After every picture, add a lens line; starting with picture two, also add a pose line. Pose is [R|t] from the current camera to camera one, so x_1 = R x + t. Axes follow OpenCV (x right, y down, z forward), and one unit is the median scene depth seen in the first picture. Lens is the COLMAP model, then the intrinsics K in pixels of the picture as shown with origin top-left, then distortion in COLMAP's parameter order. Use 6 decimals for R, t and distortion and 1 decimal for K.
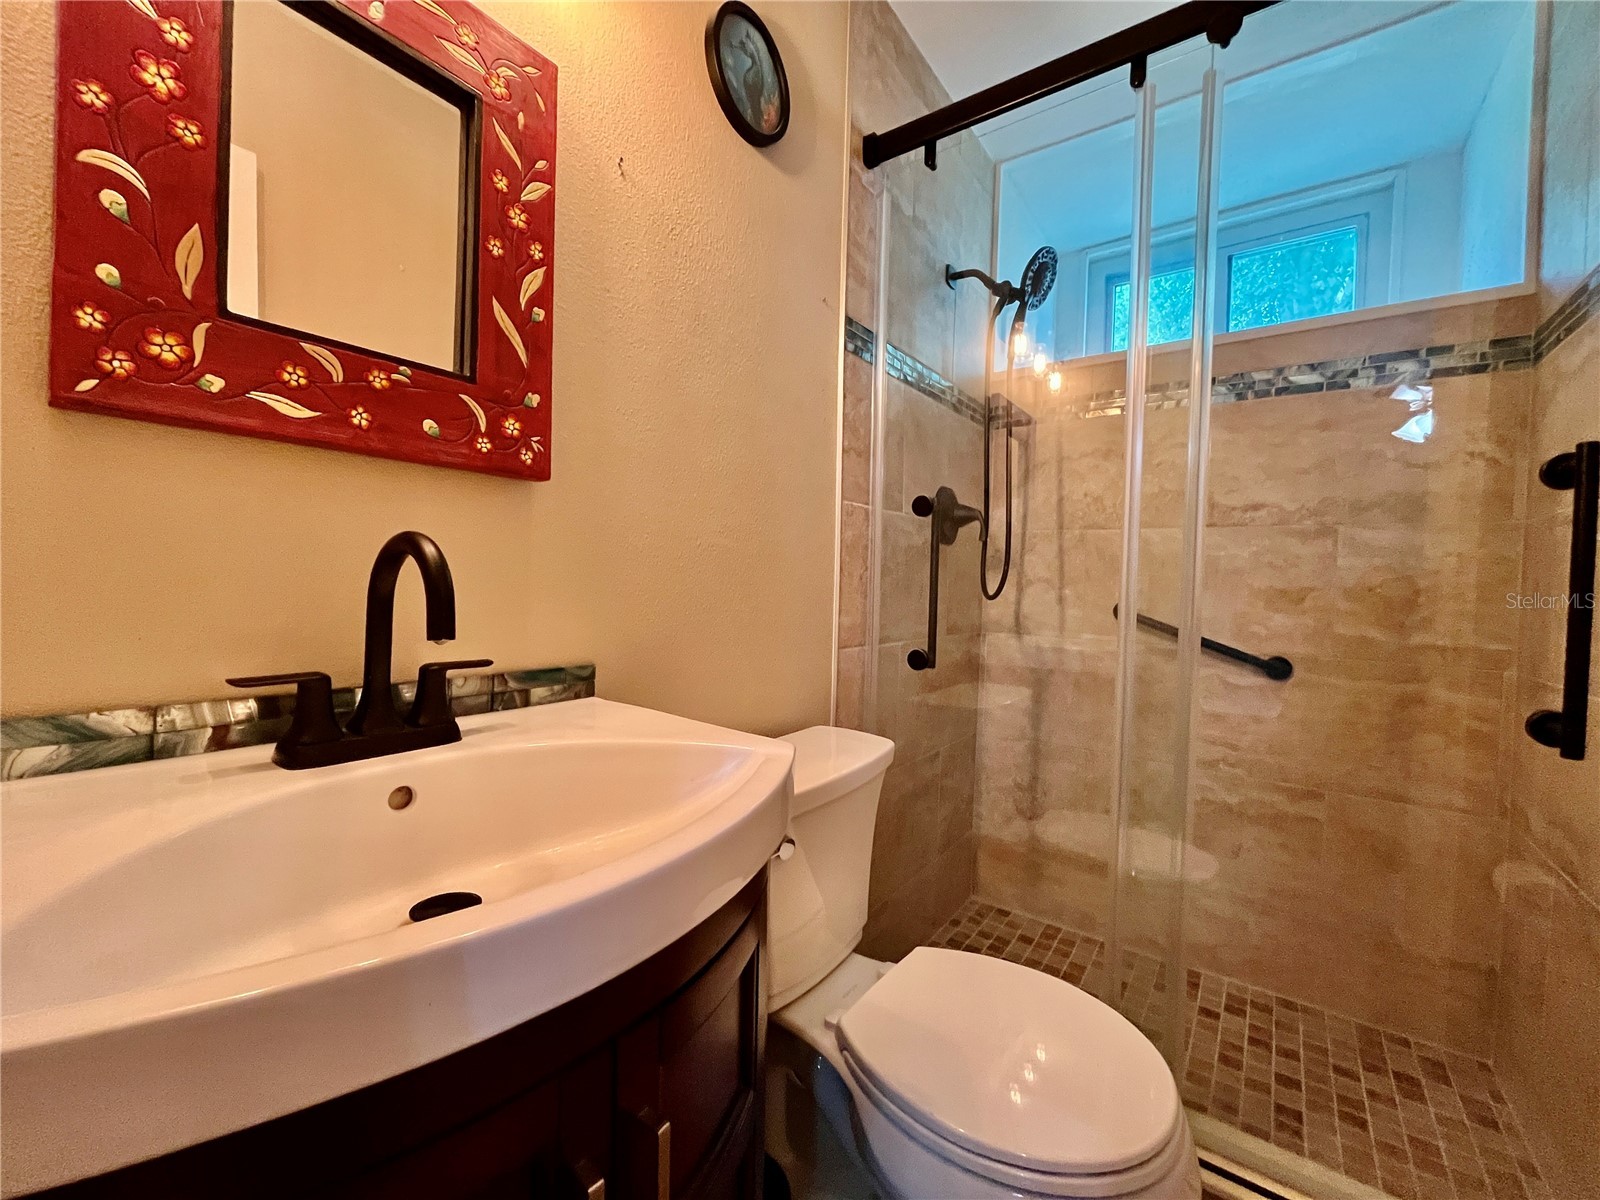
lens RADIAL K [[649.3, 0, 799.9], [0, 649.3, 596.2], [0, 0, 1]] dist [-0.001581, 0.000409]
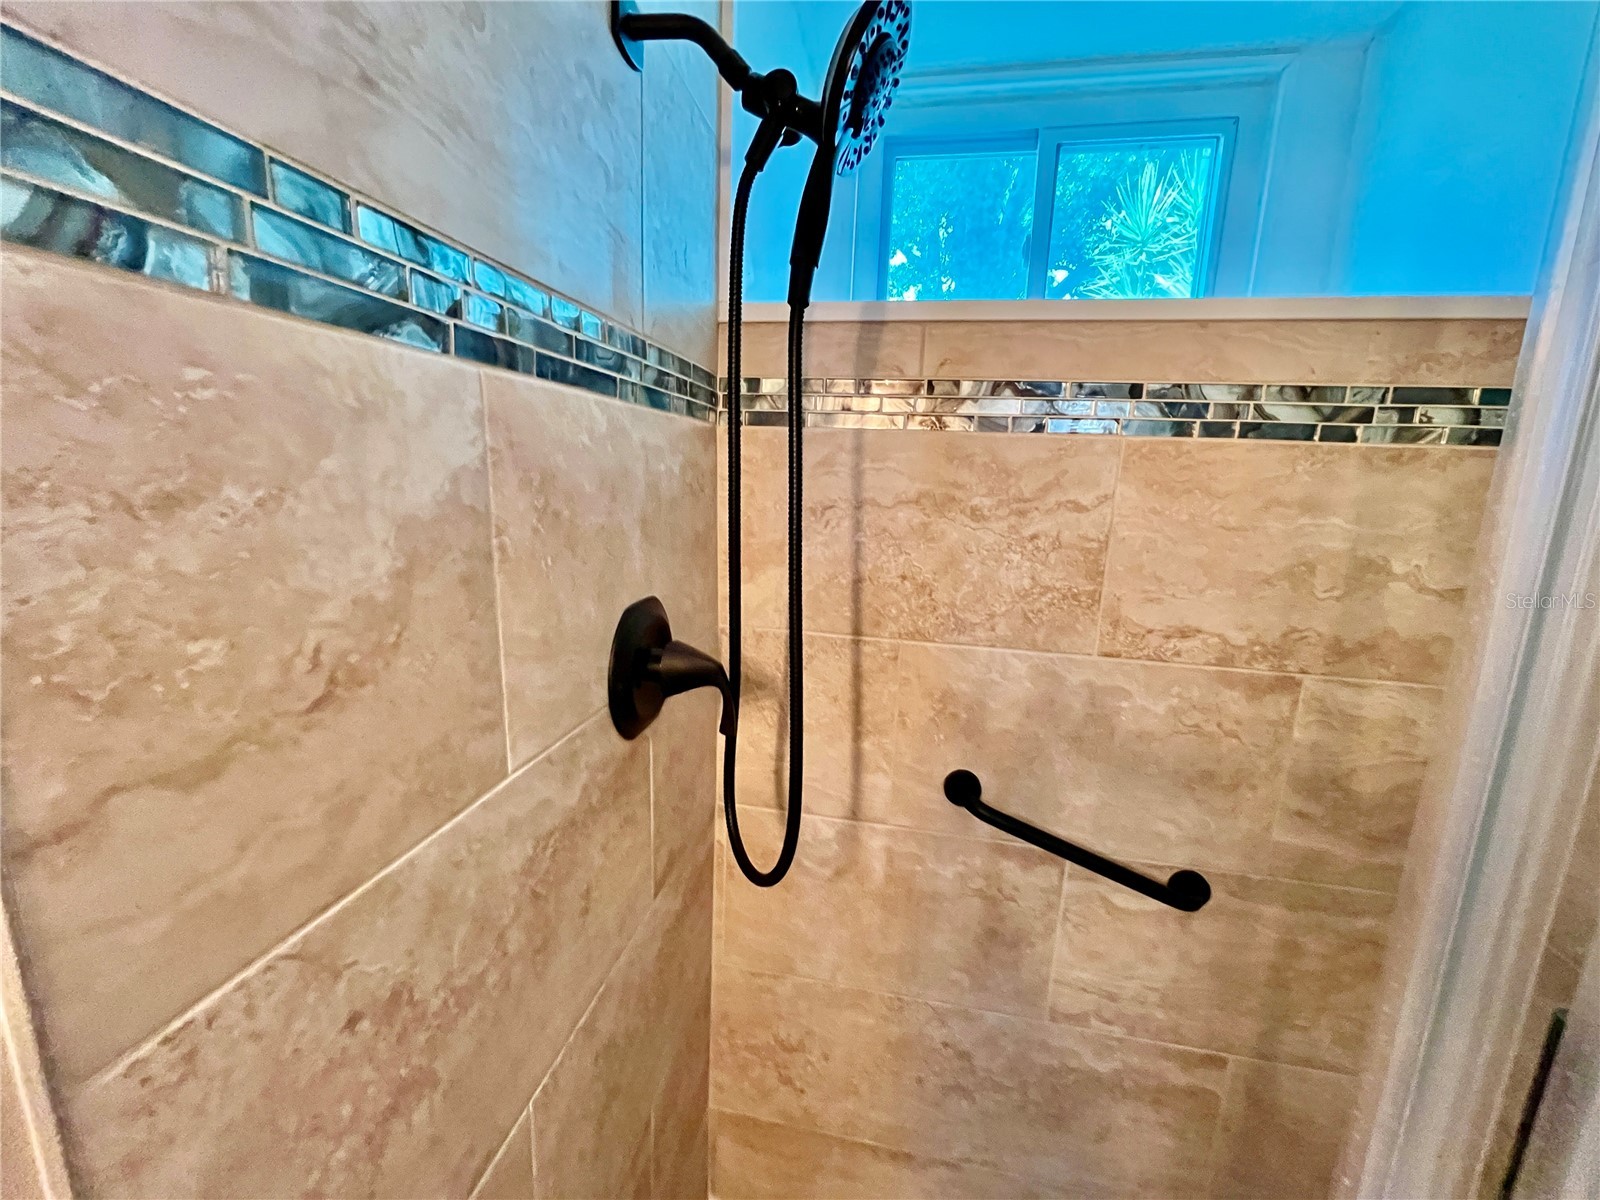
lens RADIAL K [[647.6, 0, 796.8], [0, 647.6, 597.8], [0, 0, 1]] dist [-0.002584, 0.000057]
pose [[0.900895, -0.077419, 0.427077, 0.155963], [0.000140, 0.984015, 0.178083, -0.273257], [-0.434037, -0.160374, 0.886505, 0.658801]]
